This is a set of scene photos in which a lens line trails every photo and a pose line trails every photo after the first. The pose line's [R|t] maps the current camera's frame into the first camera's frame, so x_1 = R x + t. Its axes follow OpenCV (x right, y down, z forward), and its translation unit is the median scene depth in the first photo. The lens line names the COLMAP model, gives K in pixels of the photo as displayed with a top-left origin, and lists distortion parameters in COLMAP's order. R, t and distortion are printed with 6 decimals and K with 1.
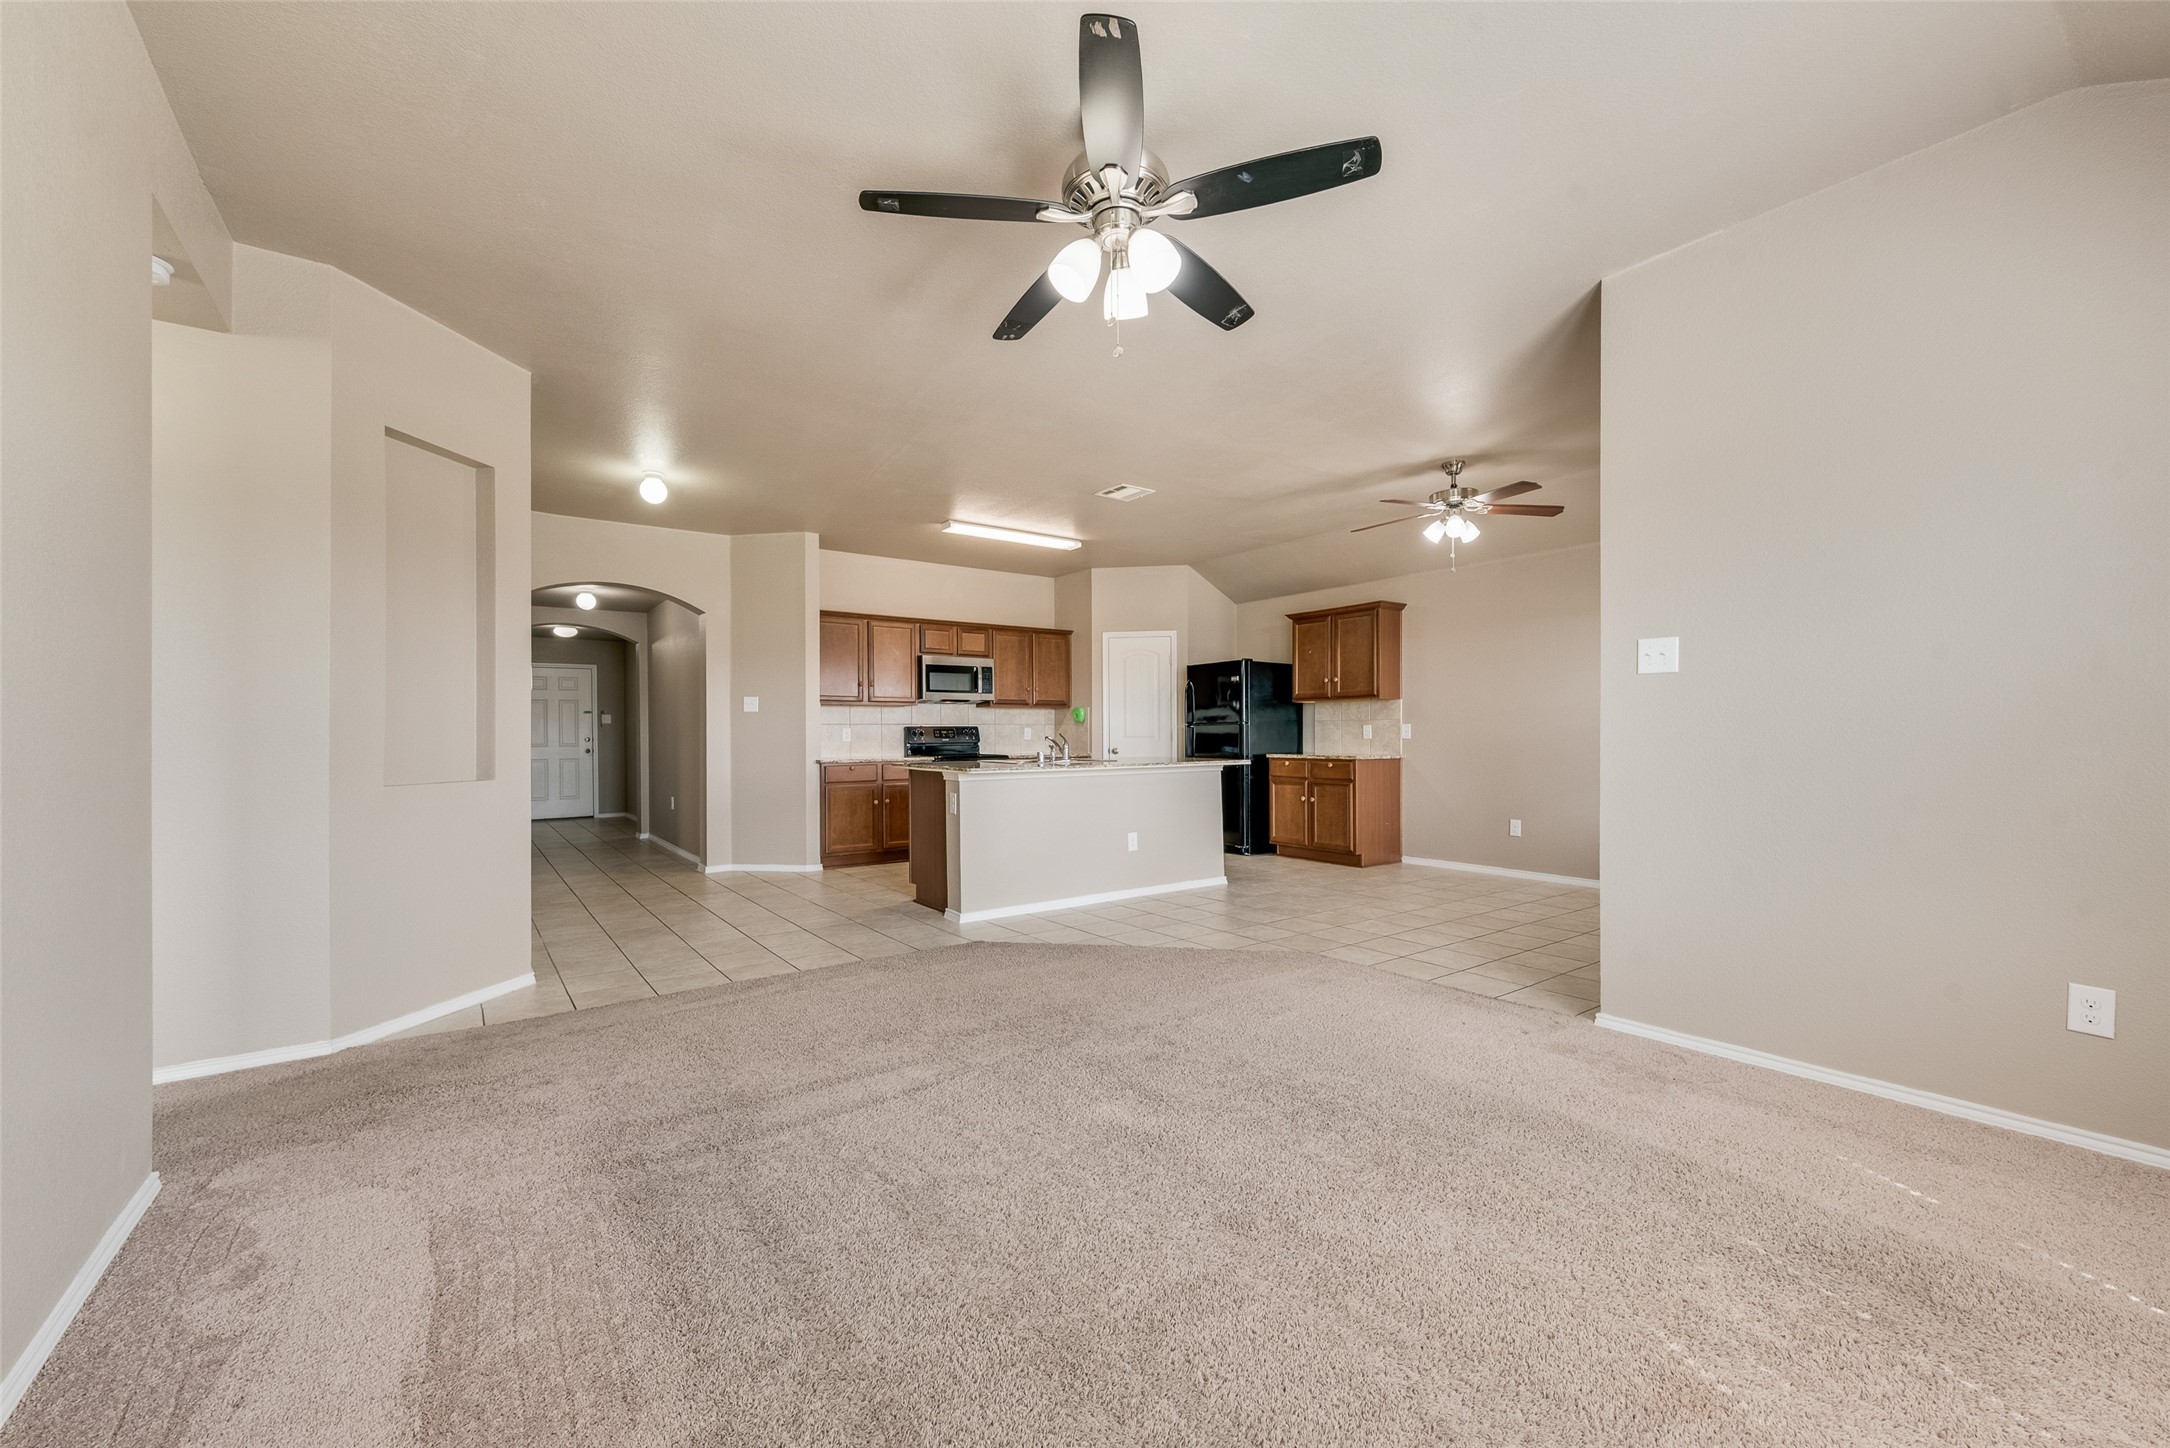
lens RADIAL K [[860.4, 0, 1082.9], [0, 860.4, 744.4], [0, 0, 1]] dist [0.007584, -0.000348]
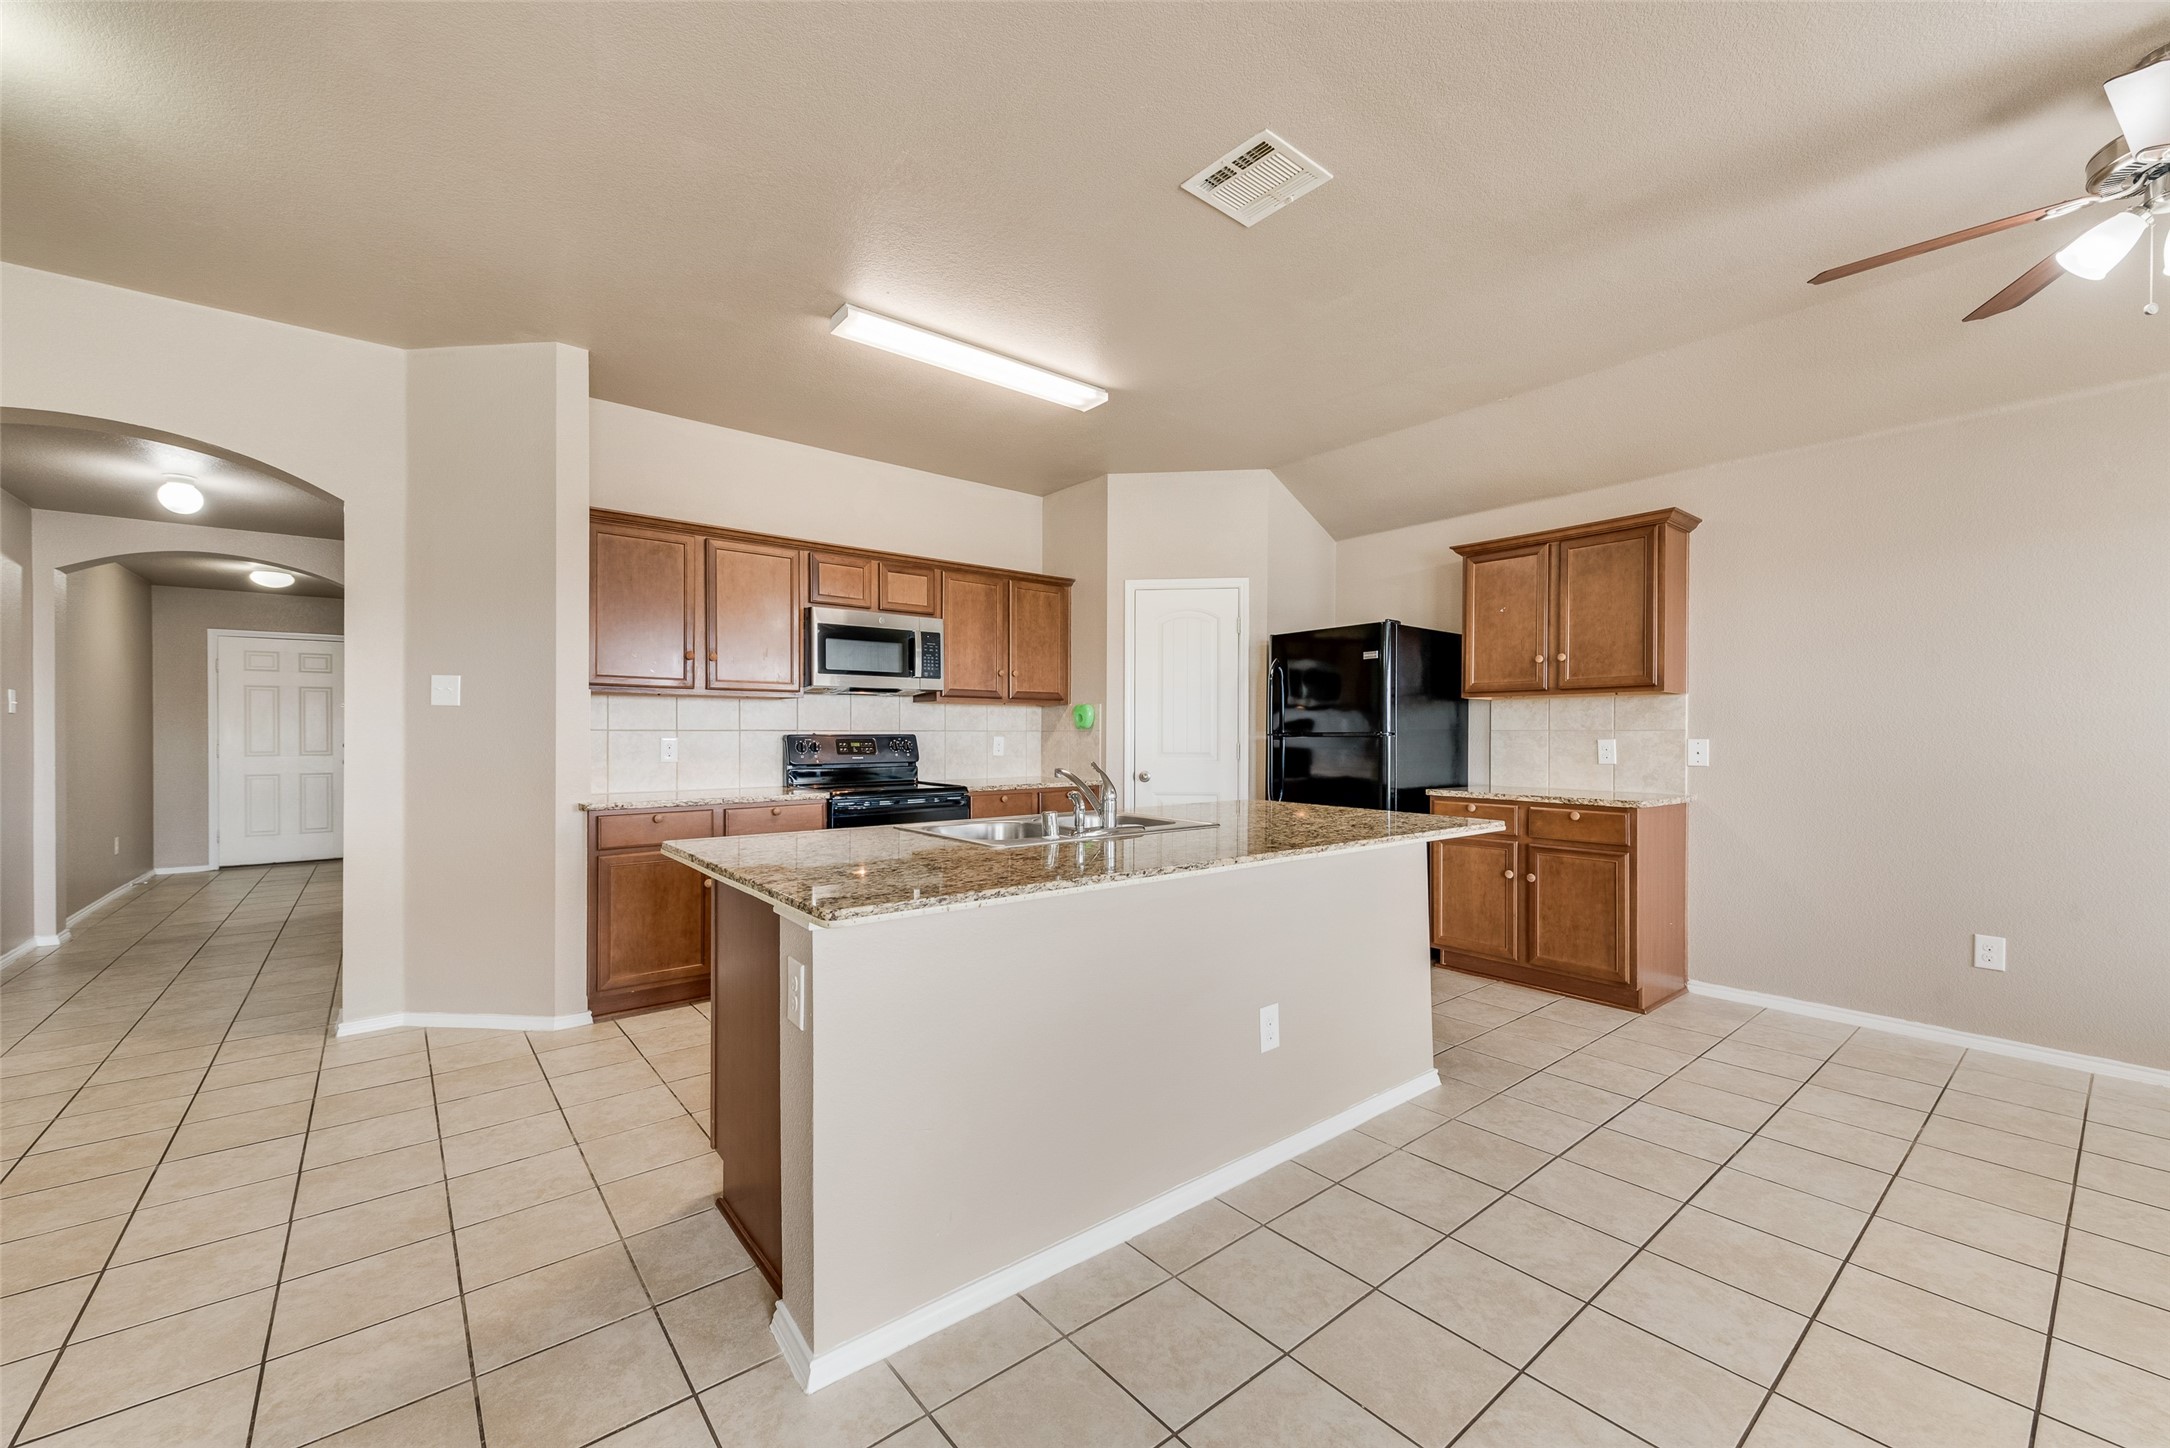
lens RADIAL K [[854.6, 0, 1084.6], [0, 854.6, 732.7], [0, 0, 1]] dist [0.009348, -0.000057]
pose [[0.998583, 0.007249, 0.052718, -0.039228], [-0.006622, 0.999906, -0.012046, -0.016789], [-0.052800, 0.011680, 0.998537, 0.432598]]
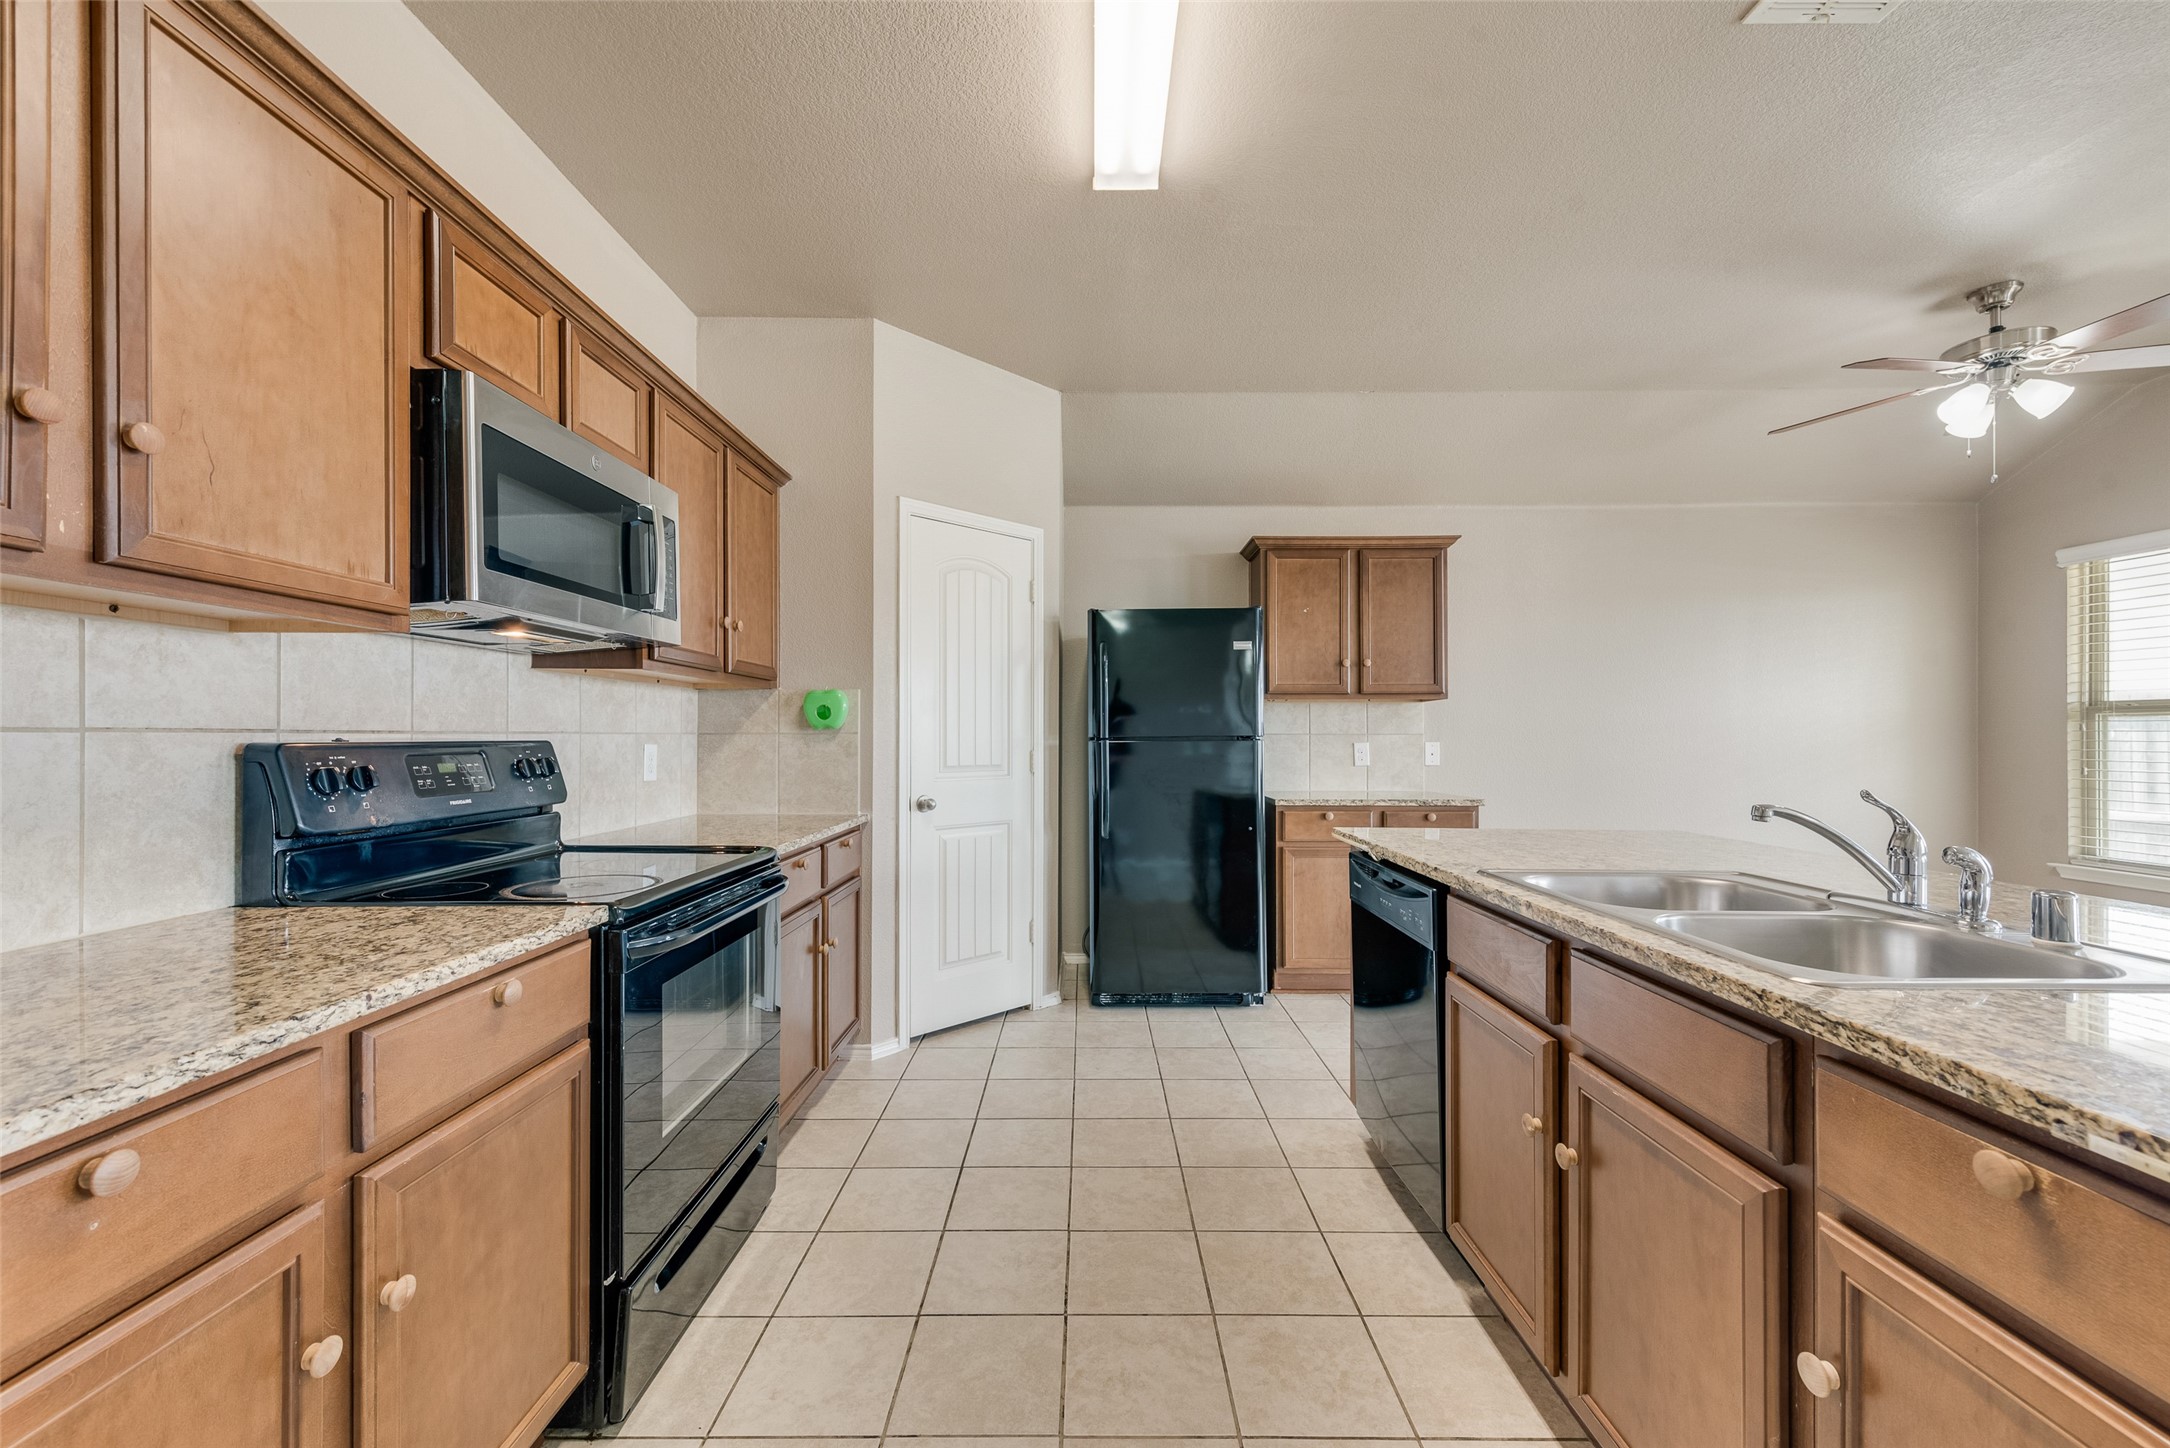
lens RADIAL K [[860.4, 0, 1082.9], [0, 860.4, 744.4], [0, 0, 1]] dist [0.007584, -0.000348]
pose [[0.594602, -0.000154, 0.804020, -0.254609], [0.005013, 0.999981, -0.003516, -0.019030], [-0.804005, 0.006121, 0.594591, 0.757258]]
